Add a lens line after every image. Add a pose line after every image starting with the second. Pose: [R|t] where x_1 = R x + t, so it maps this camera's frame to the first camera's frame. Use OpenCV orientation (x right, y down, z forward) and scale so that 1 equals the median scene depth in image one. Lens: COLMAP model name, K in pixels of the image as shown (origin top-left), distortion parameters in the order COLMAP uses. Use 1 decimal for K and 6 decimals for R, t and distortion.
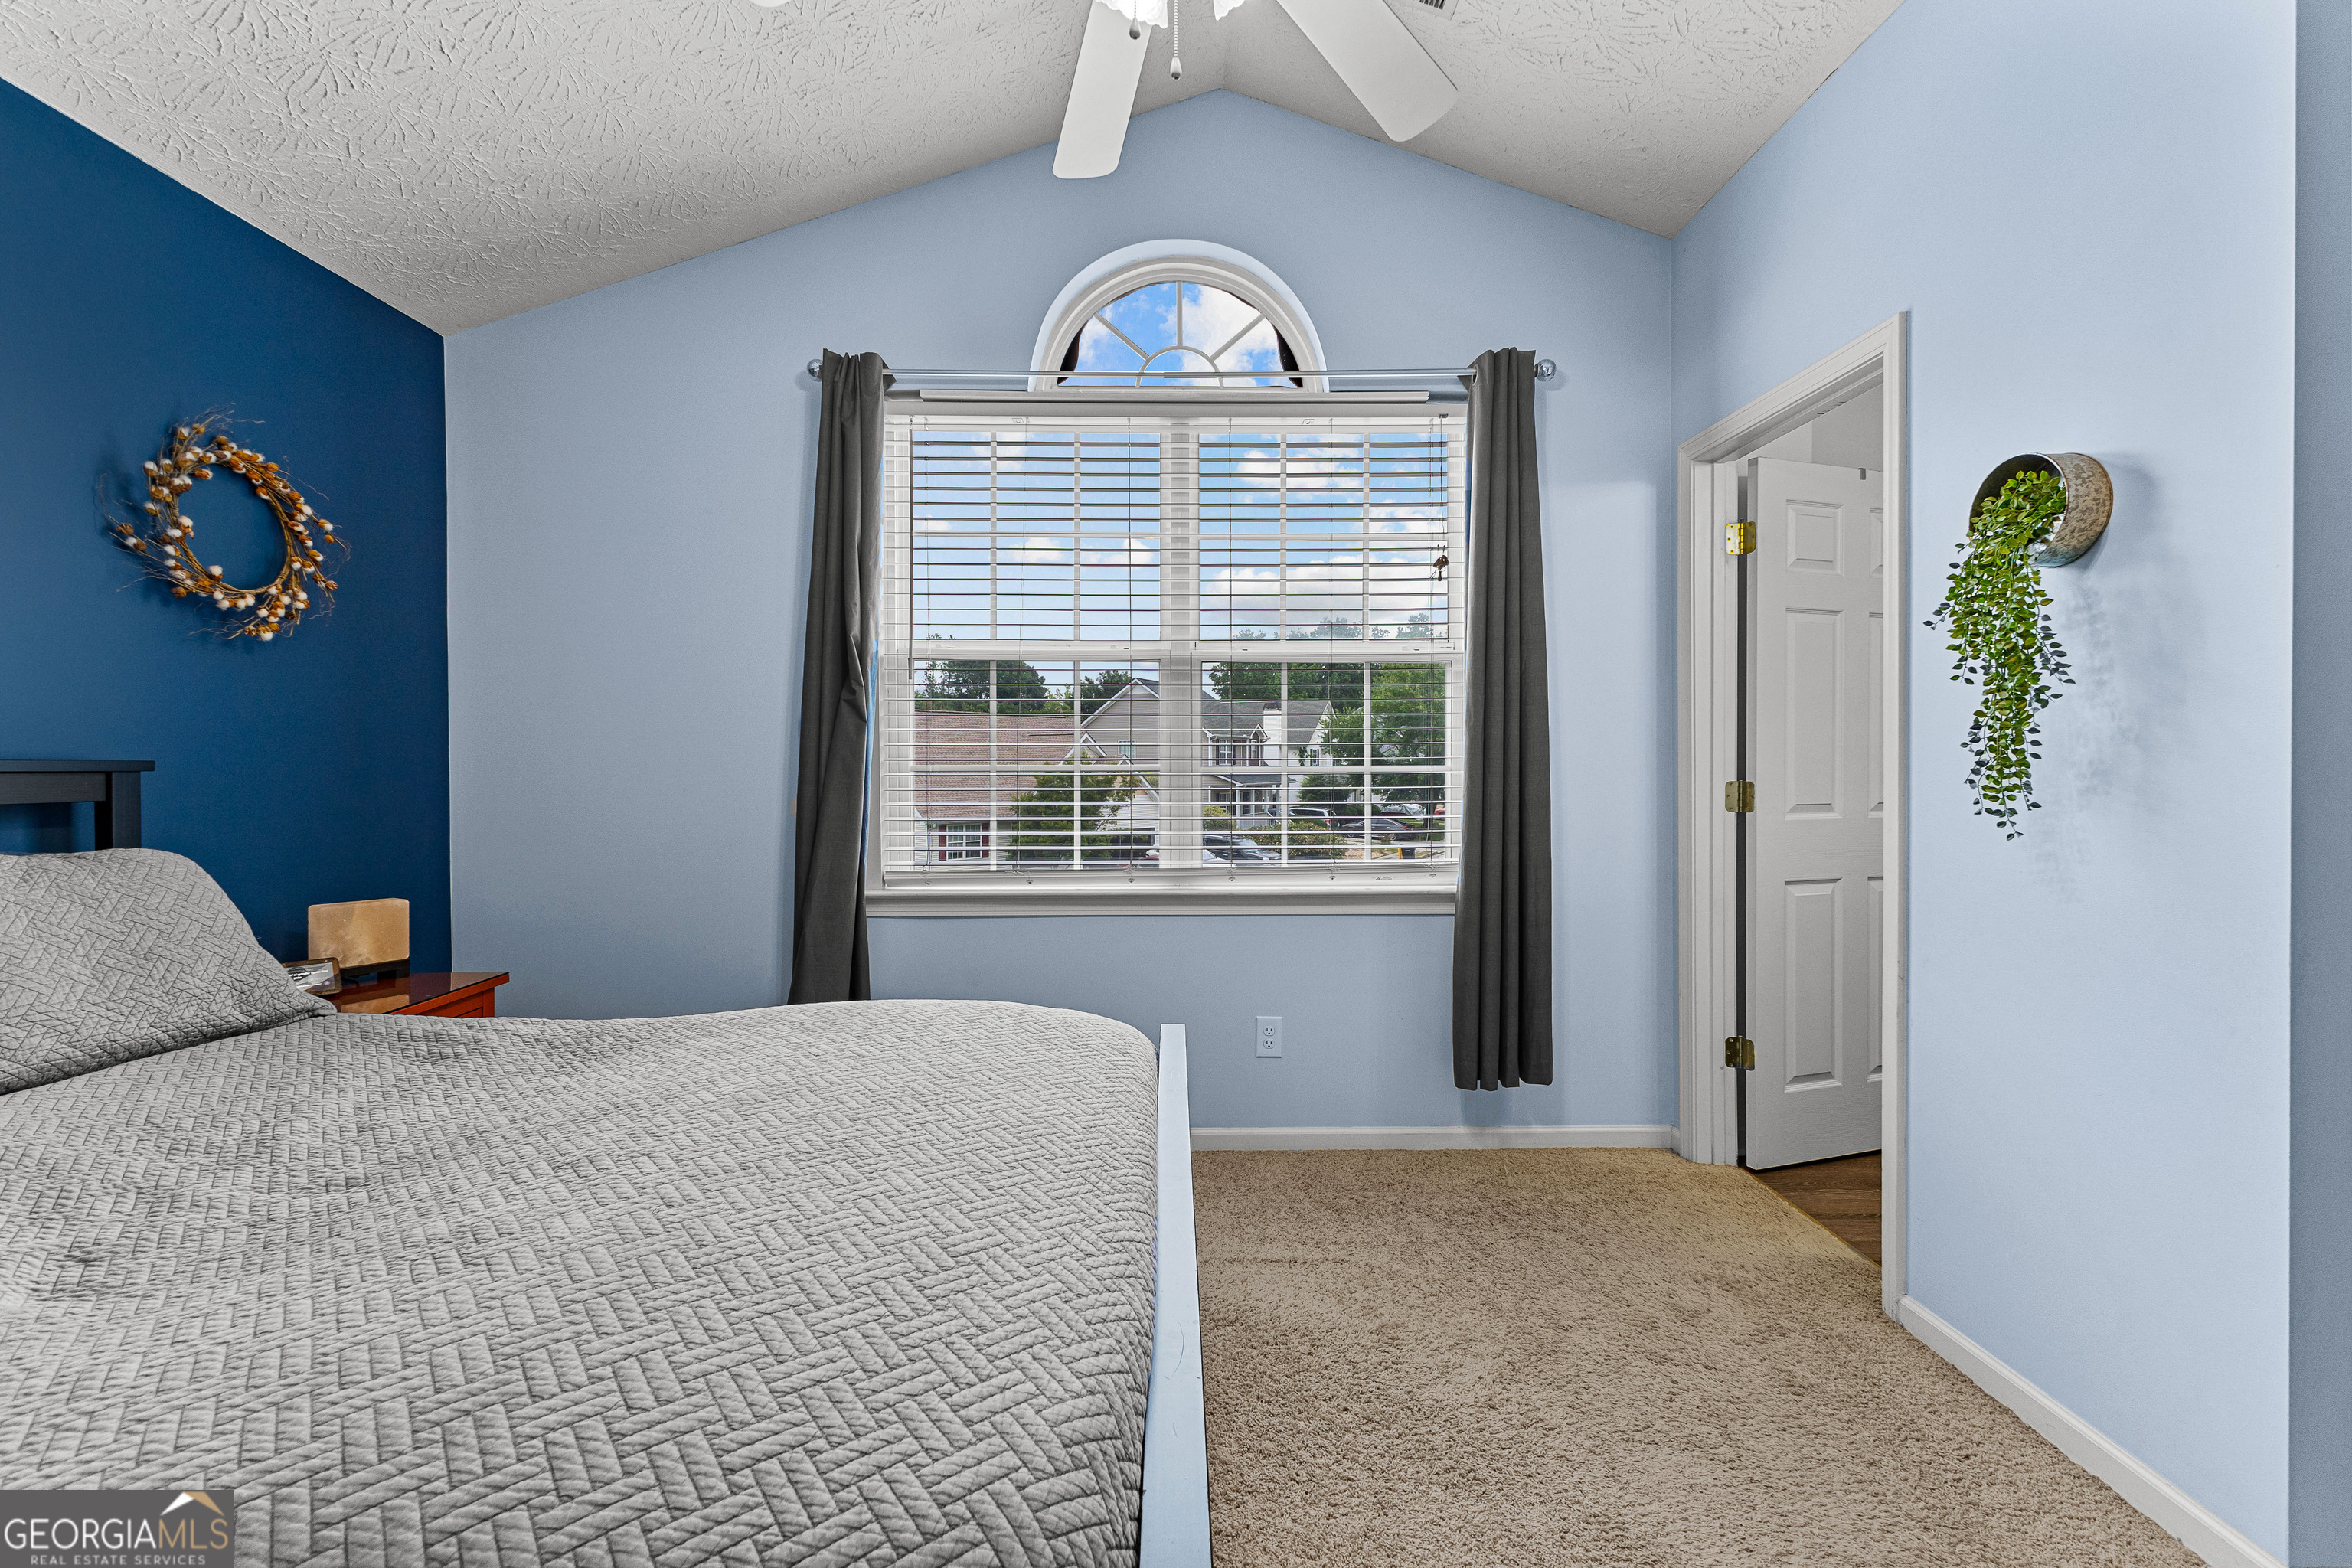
lens RADIAL K [[1017.2, 0, 1183.6], [0, 1017.2, 770.8], [0, 0, 1]] dist [0.018696, -0.005929]
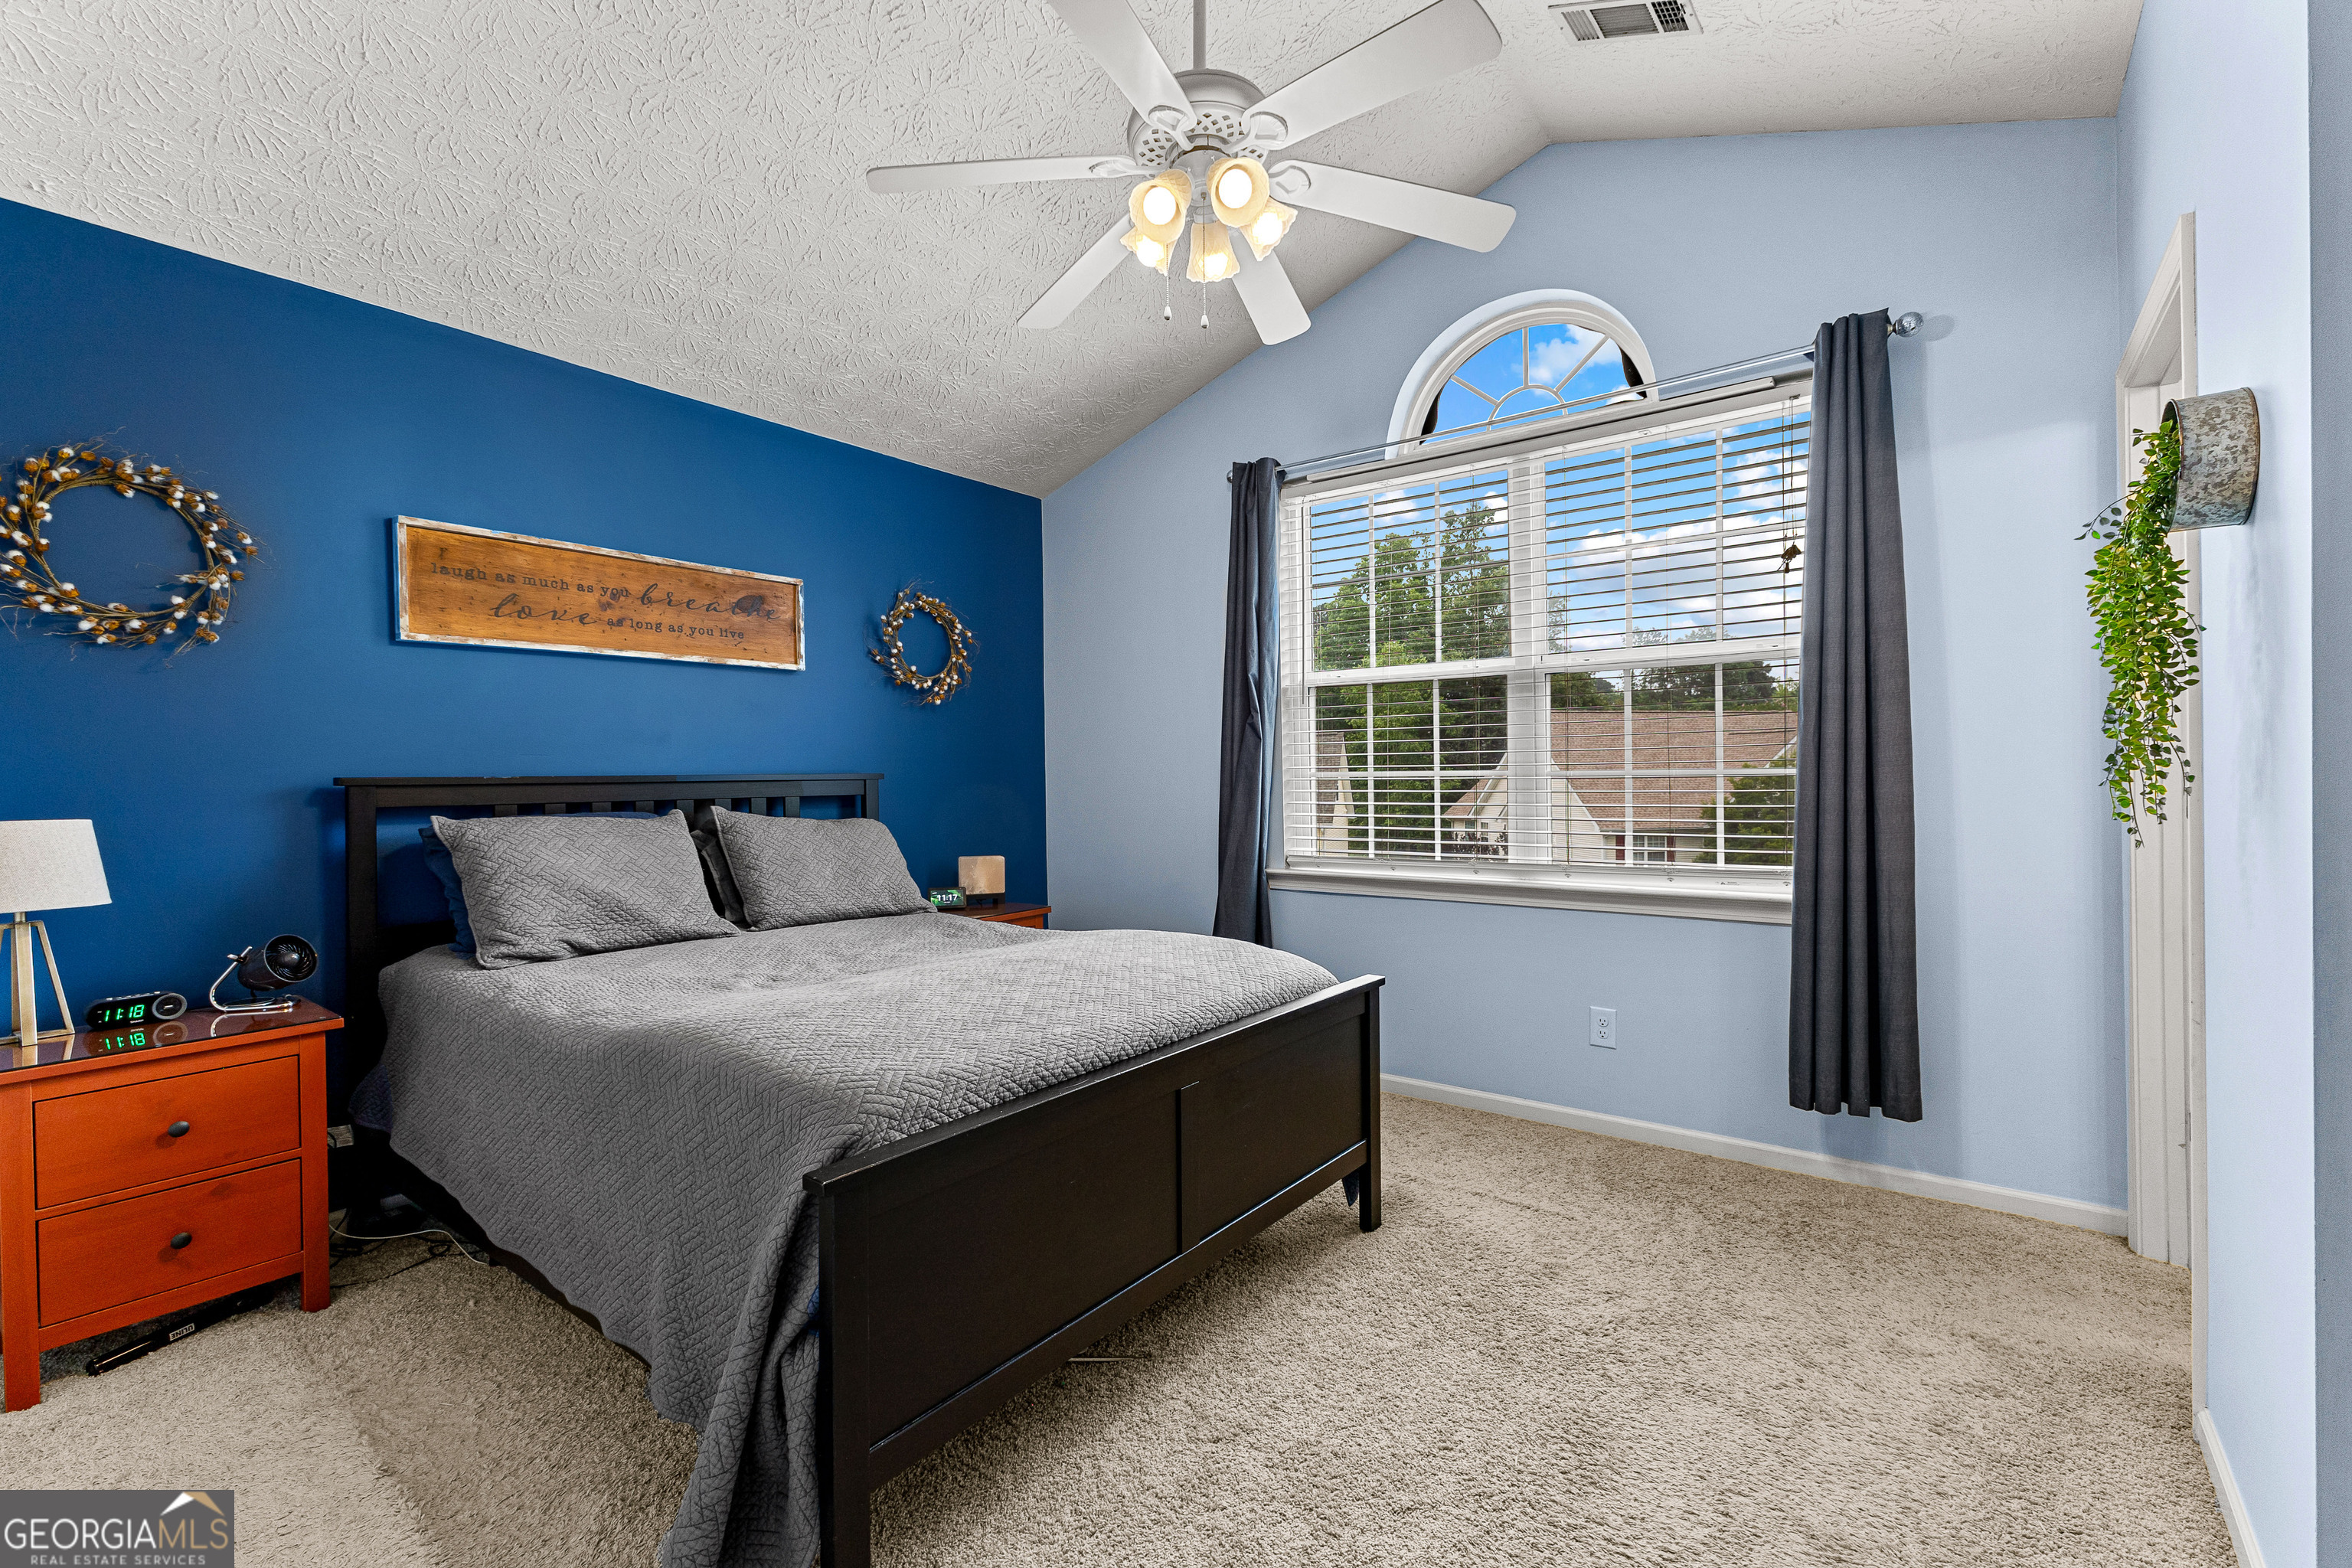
lens RADIAL K [[1017.2, 0, 1165.2], [0, 1017.2, 778.0], [0, 0, 1]] dist [0.018696, -0.005929]
pose [[0.790138, -0.004823, -0.612909, 0.388728], [0.005768, 0.999983, -0.000433, 0.001505], [0.612901, -0.003193, 0.790153, -0.112489]]
